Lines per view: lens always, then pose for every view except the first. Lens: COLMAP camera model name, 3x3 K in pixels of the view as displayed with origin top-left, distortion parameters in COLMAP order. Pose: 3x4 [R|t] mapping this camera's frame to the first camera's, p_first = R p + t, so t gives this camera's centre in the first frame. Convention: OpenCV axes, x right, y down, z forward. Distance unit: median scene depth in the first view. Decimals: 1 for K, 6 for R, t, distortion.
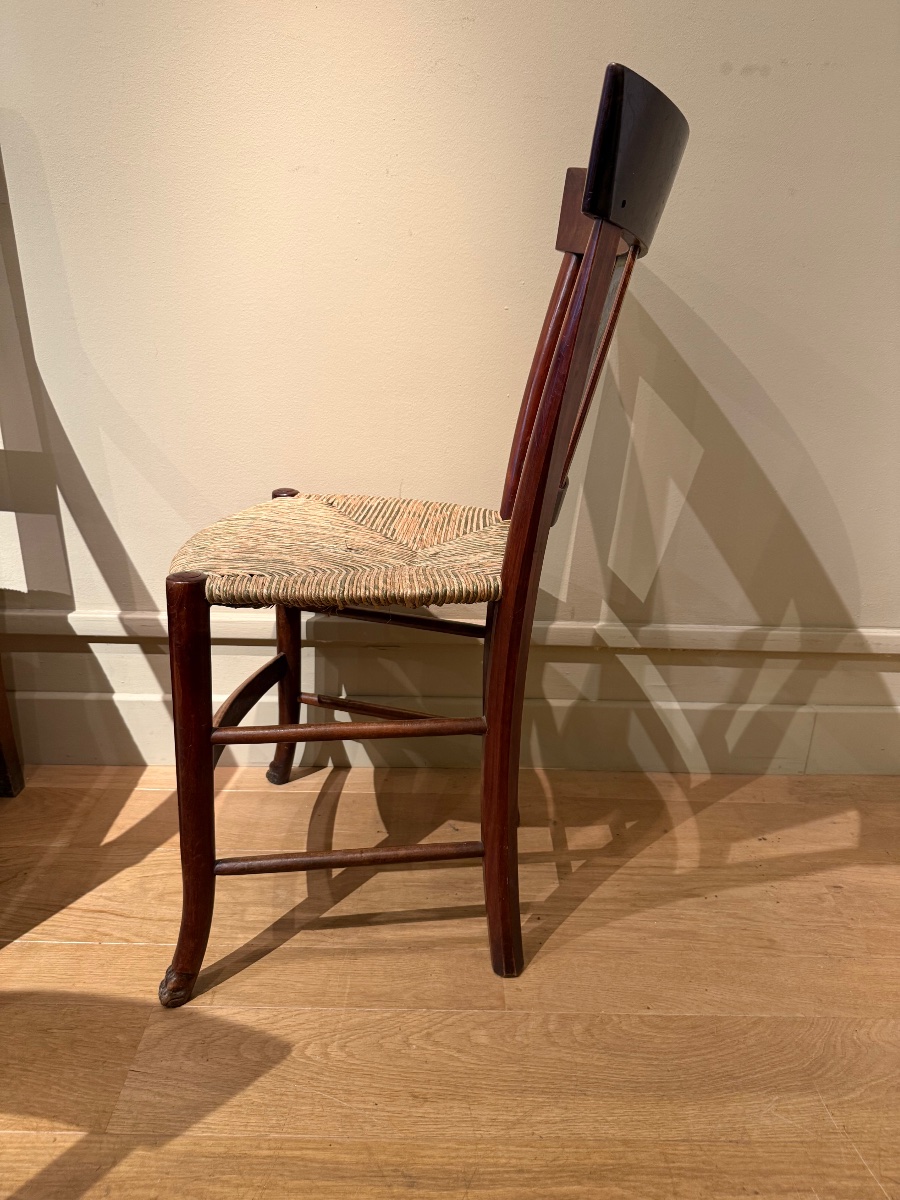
lens RADIAL K [[877.2, 0, 442.6], [0, 877.2, 599.5], [0, 0, 1]] dist [-0.014606, -0.014426]
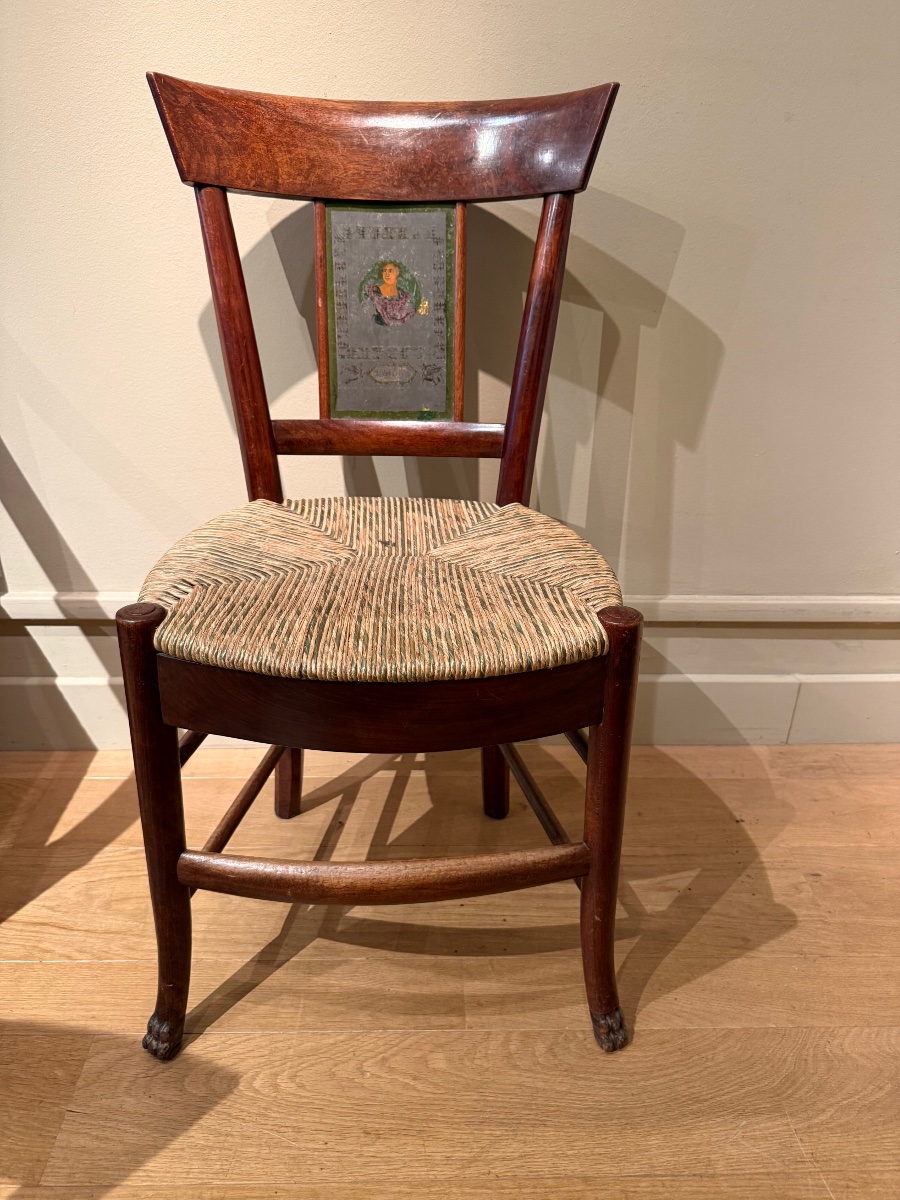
lens RADIAL K [[877.2, 0, 453.0], [0, 877.2, 602.4], [0, 0, 1]] dist [-0.014606, -0.014426]
pose [[0.999717, -0.016137, 0.017466, 0.050804], [0.014167, 0.994094, 0.107595, -0.100528], [-0.019099, -0.107317, 0.994041, 0.103066]]
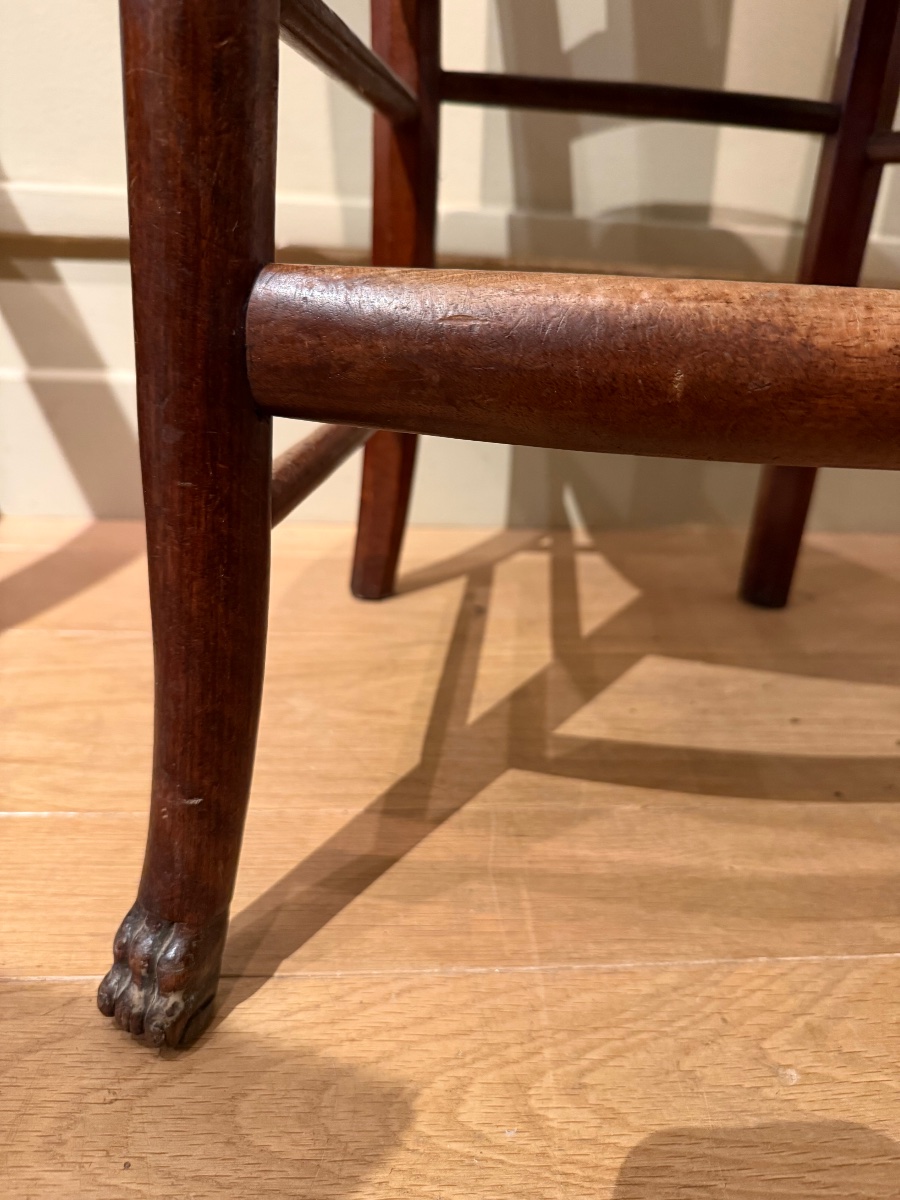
lens RADIAL K [[877.2, 0, 422.9], [0, 877.2, 615.4], [0, 0, 1]] dist [-0.014606, -0.014426]
pose [[0.997902, -0.015194, 0.062935, -0.180656], [0.011130, 0.997860, 0.064436, 0.319145], [-0.063779, -0.063601, 0.995935, 0.693570]]
